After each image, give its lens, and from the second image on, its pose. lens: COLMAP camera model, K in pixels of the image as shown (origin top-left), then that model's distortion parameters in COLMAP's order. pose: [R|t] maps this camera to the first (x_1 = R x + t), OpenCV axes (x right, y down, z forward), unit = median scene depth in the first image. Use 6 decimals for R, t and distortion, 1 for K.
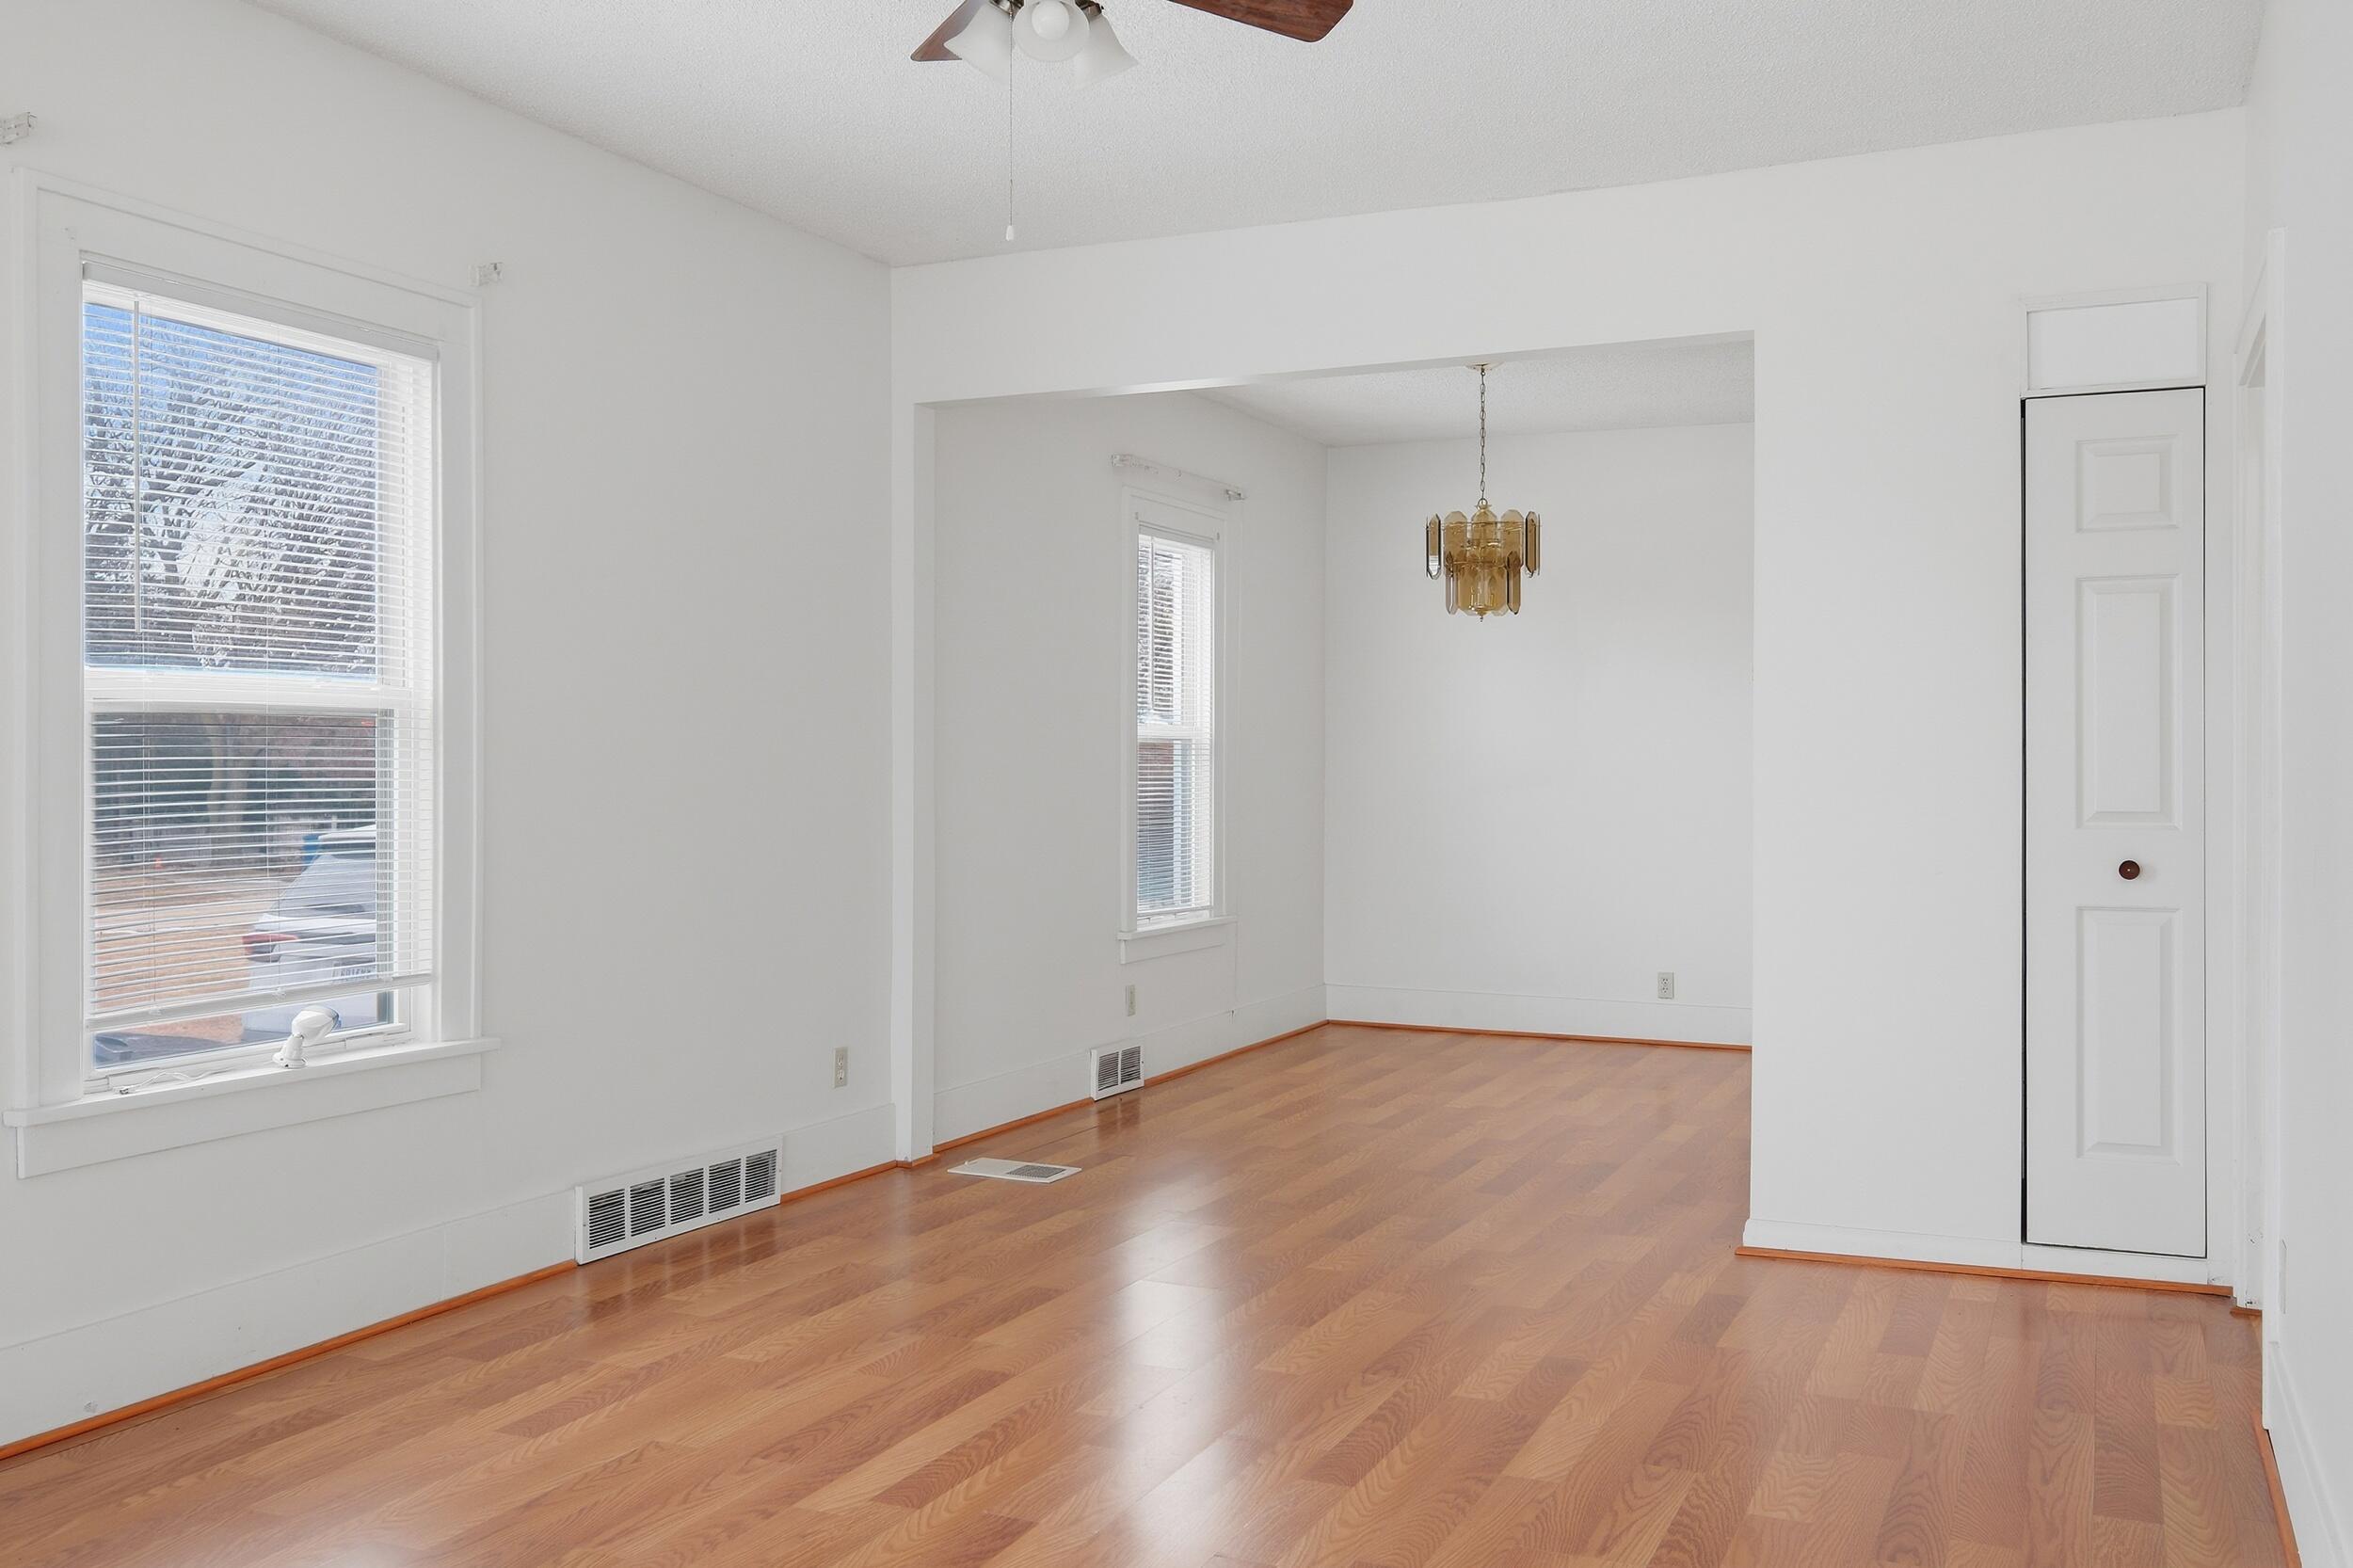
lens RADIAL K [[2026.9, 0, 1174.1], [0, 2026.9, 775.7], [0, 0, 1]] dist [0.006028, 0.012227]
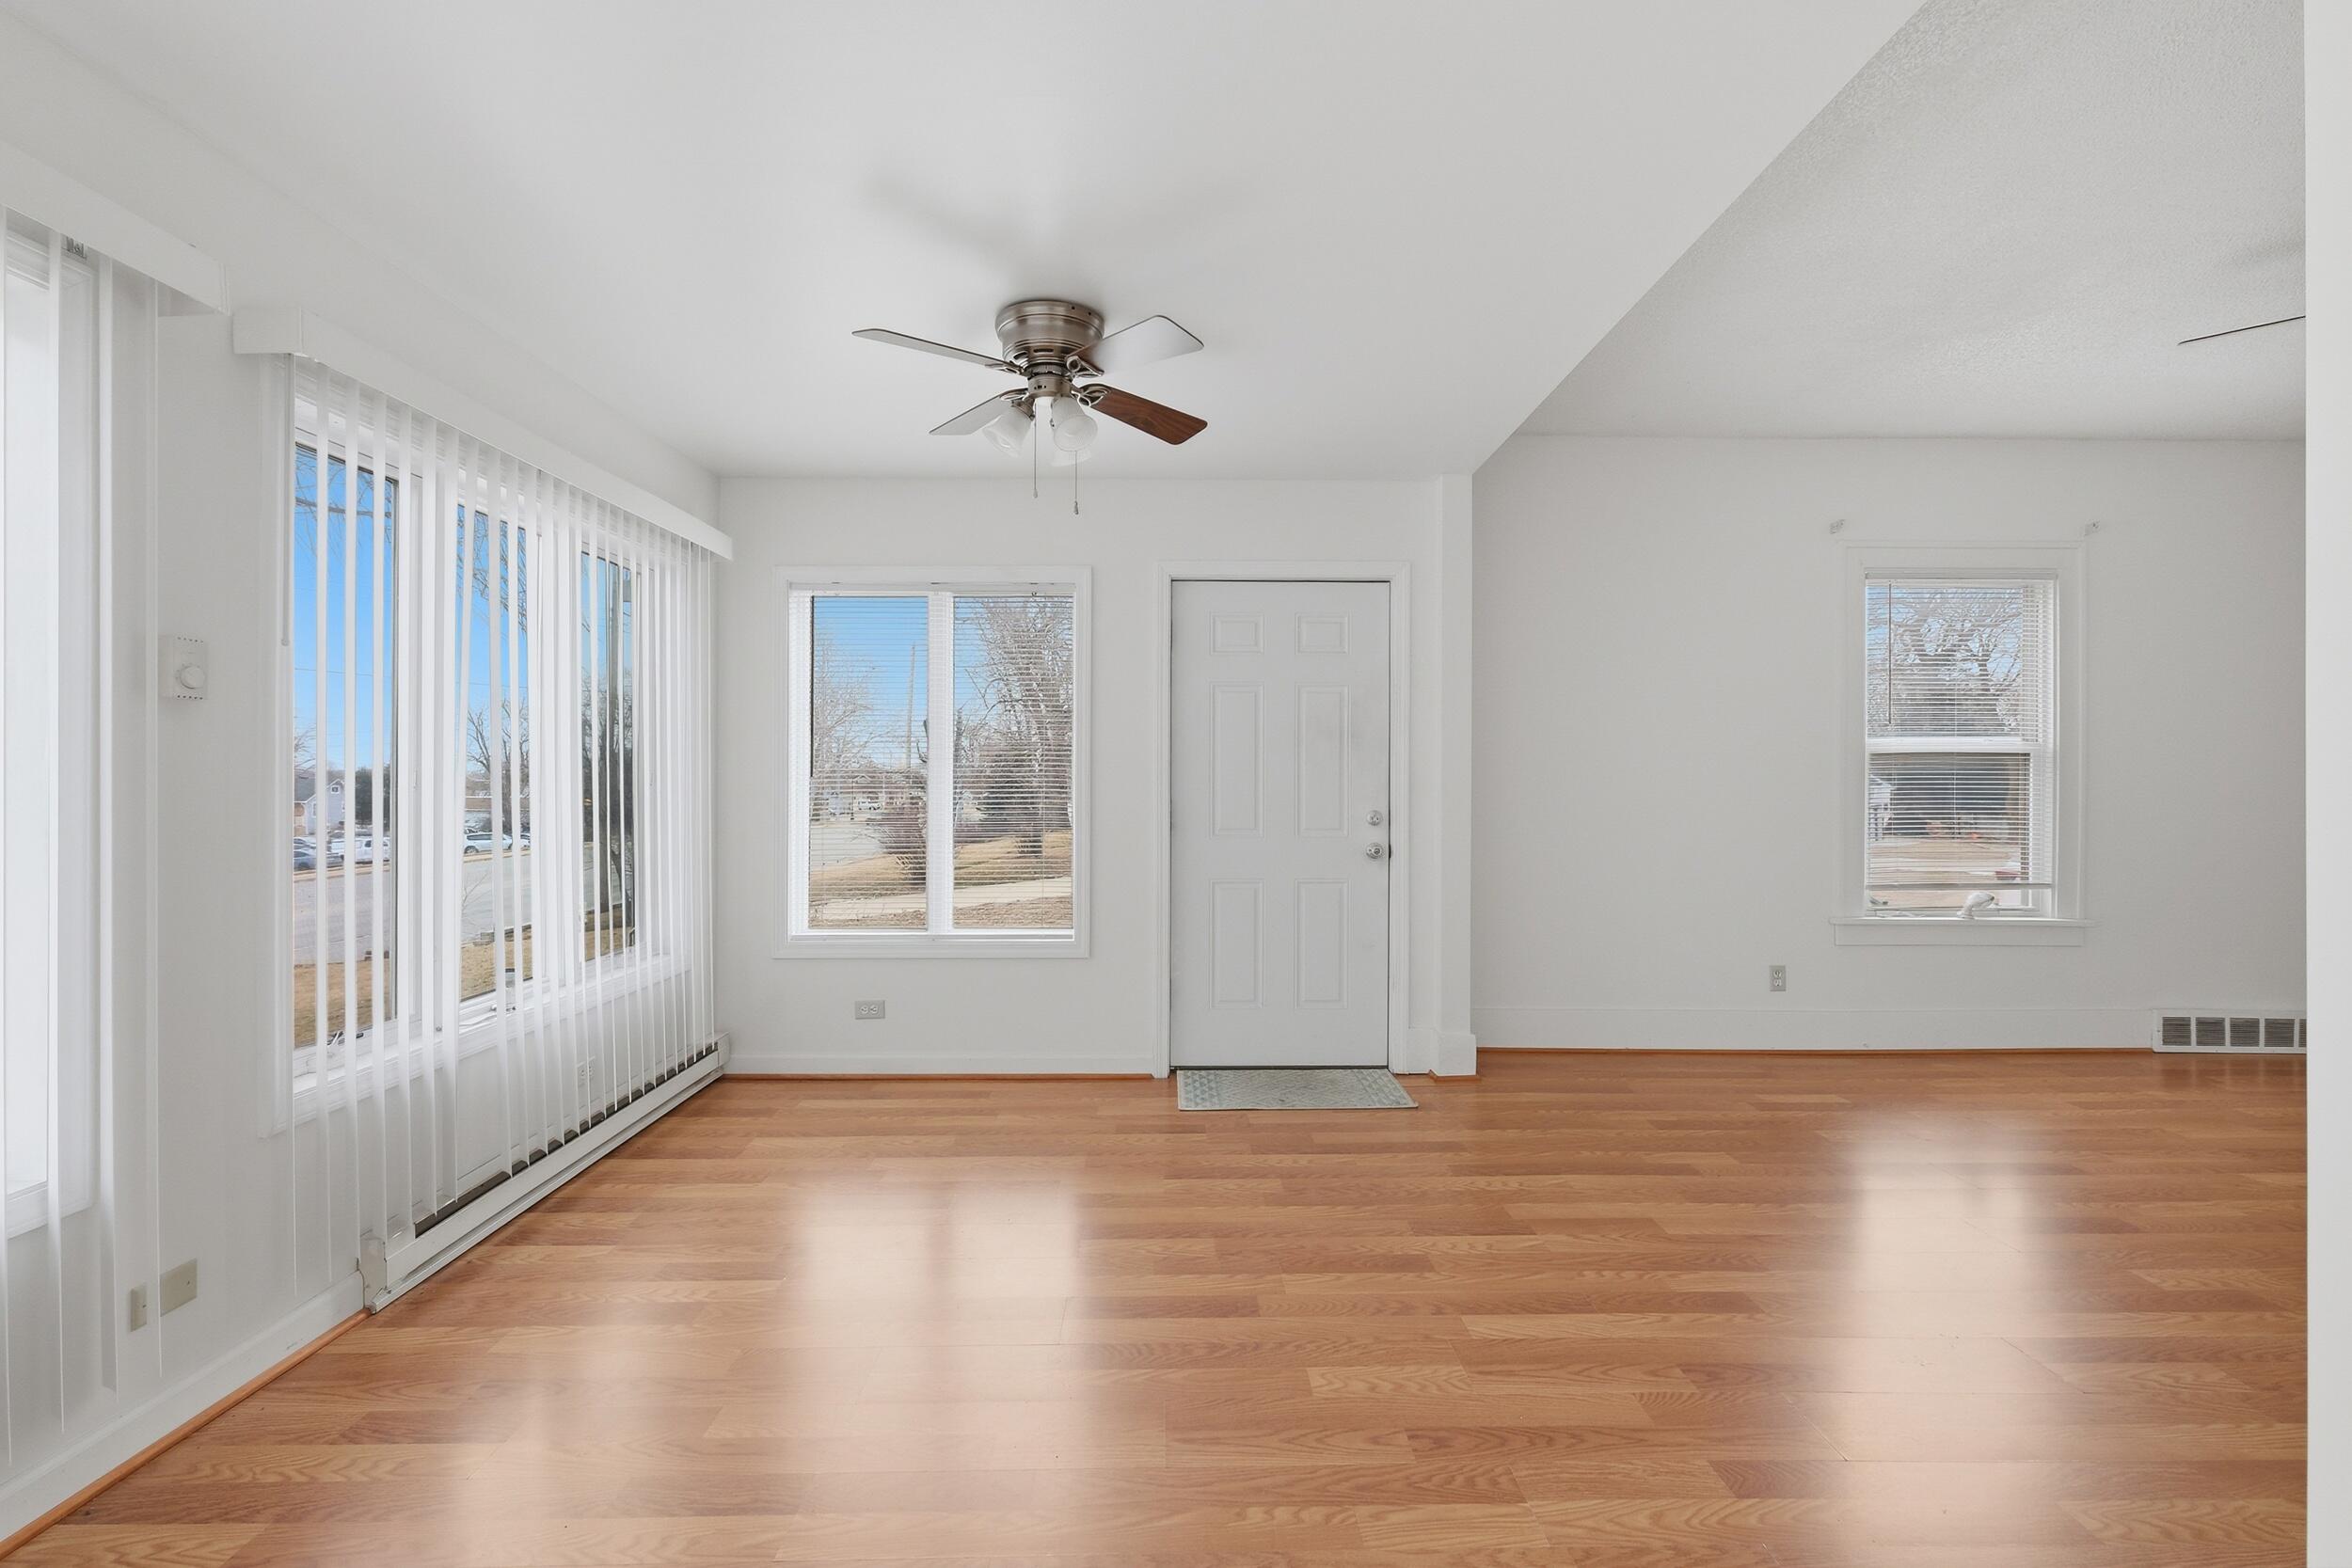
lens RADIAL K [[1058.8, 0, 1178.2], [0, 1058.8, 777.3], [0, 0, 1]] dist [0.001817, 0.000092]
pose [[0.437538, 0.001646, -0.899198, 0.184979], [-0.007947, 0.999966, -0.002037, 0.000552], [0.899165, 0.008037, 0.437537, -0.221859]]
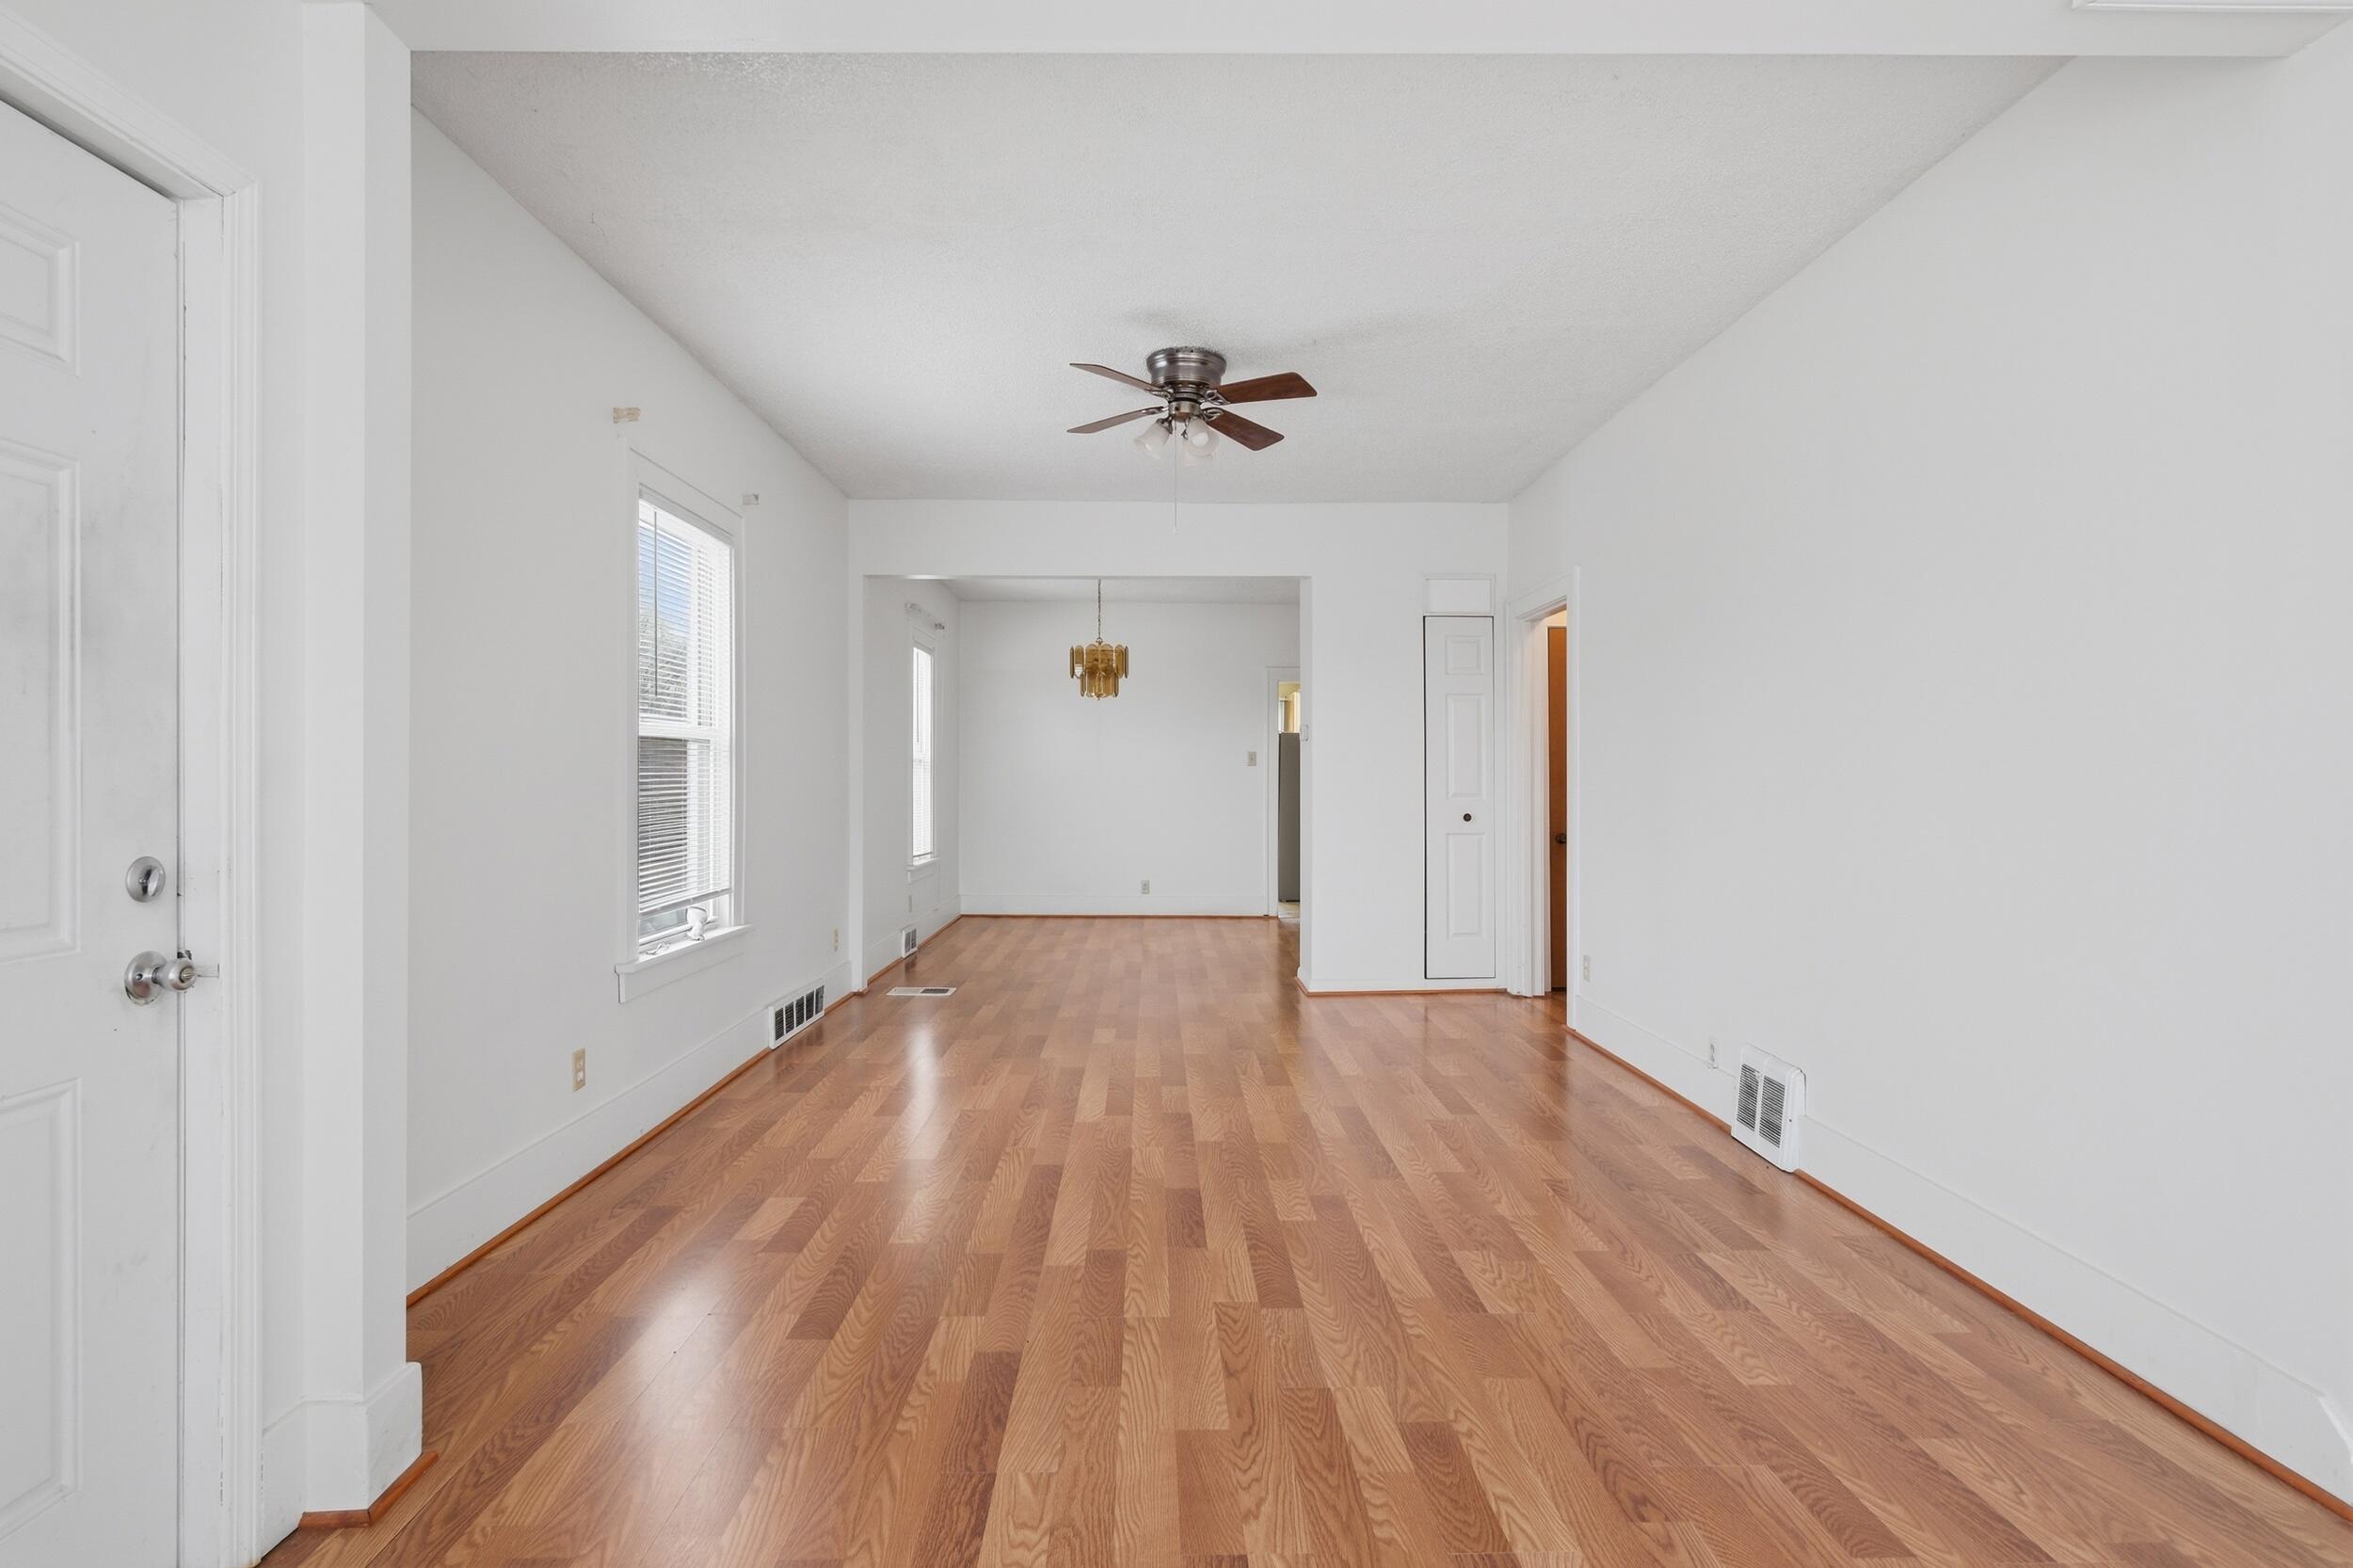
lens RADIAL K [[1210.5, 0, 1179.8], [0, 1210.5, 779.0], [0, 0, 1]] dist [-0.004747, -0.000632]
pose [[0.898969, -0.000276, 0.438012, -0.437841], [0.001877, 0.999993, -0.003223, 0.004862], [-0.438008, 0.003720, 0.898963, -0.123454]]
